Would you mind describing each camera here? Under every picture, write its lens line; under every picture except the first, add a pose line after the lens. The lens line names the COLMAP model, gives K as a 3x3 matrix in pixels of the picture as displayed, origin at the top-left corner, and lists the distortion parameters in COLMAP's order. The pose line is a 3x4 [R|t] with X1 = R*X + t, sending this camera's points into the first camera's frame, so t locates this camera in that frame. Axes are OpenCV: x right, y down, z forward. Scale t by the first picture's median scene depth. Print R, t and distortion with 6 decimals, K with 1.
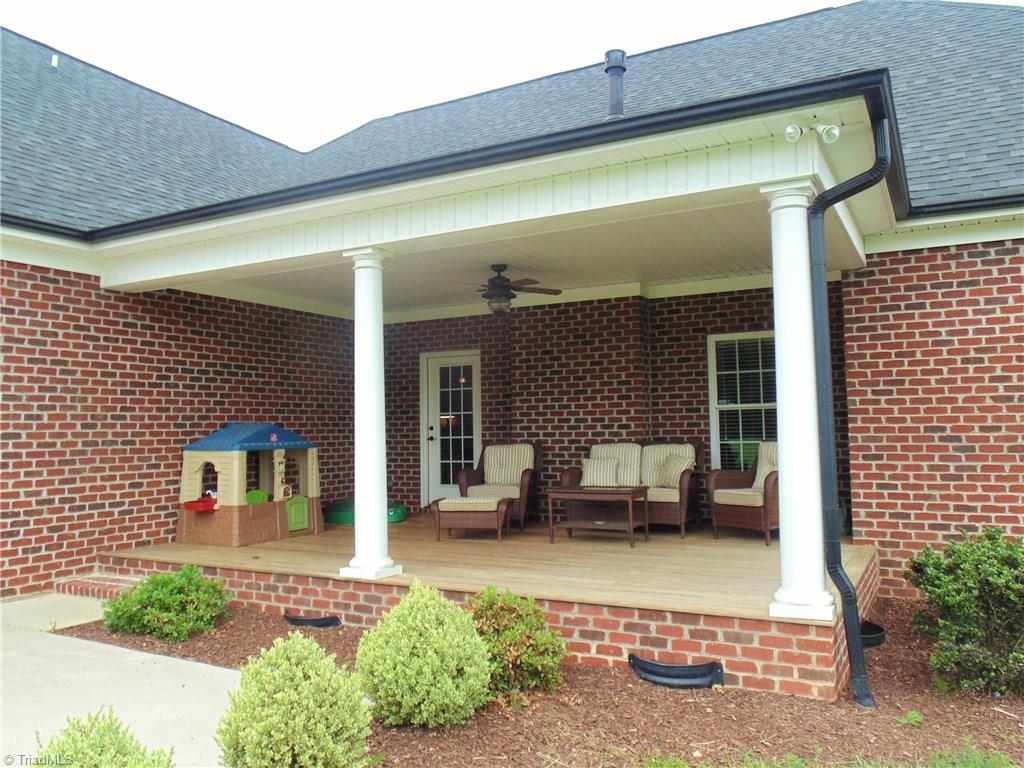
lens RADIAL K [[809.3, 0, 513.2], [0, 809.3, 383.2], [0, 0, 1]] dist [-0.006425, -0.002020]
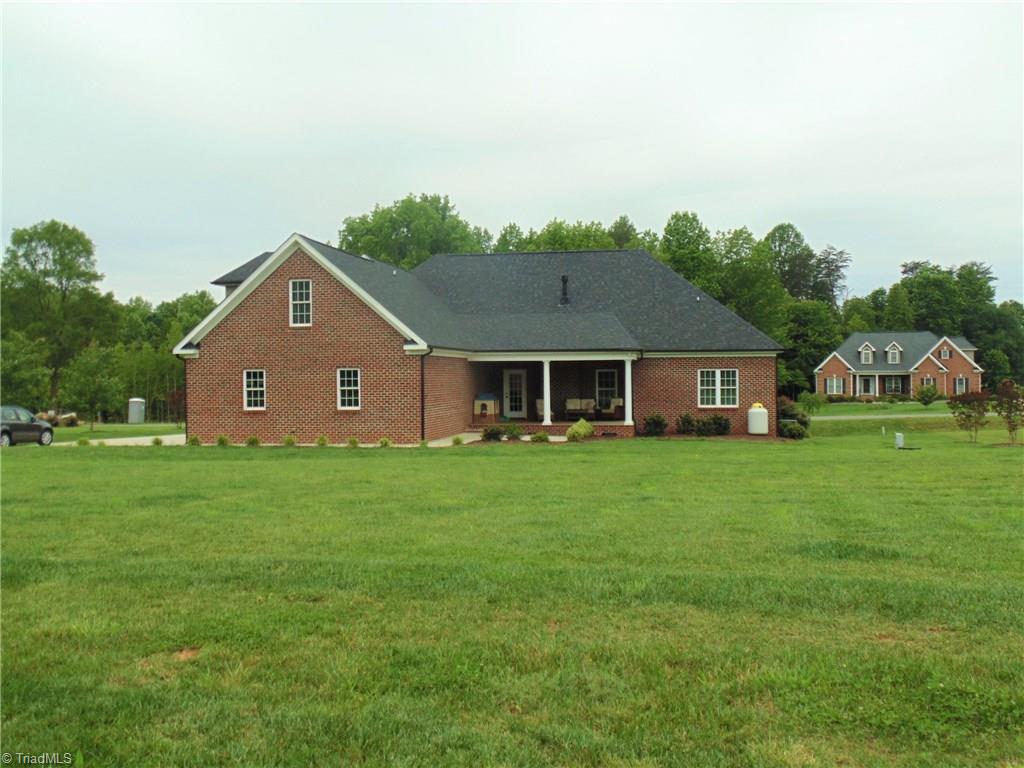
lens RADIAL K [[1013.6, 0, 511.6], [0, 1013.6, 383.3], [0, 0, 1]] dist [0.002129, 0.000000]
pose [[0.950375, 0.006430, 0.311040, -1.757974], [-0.025921, 0.997947, 0.058573, -0.288786], [-0.310024, -0.063729, 0.948590, -3.678925]]
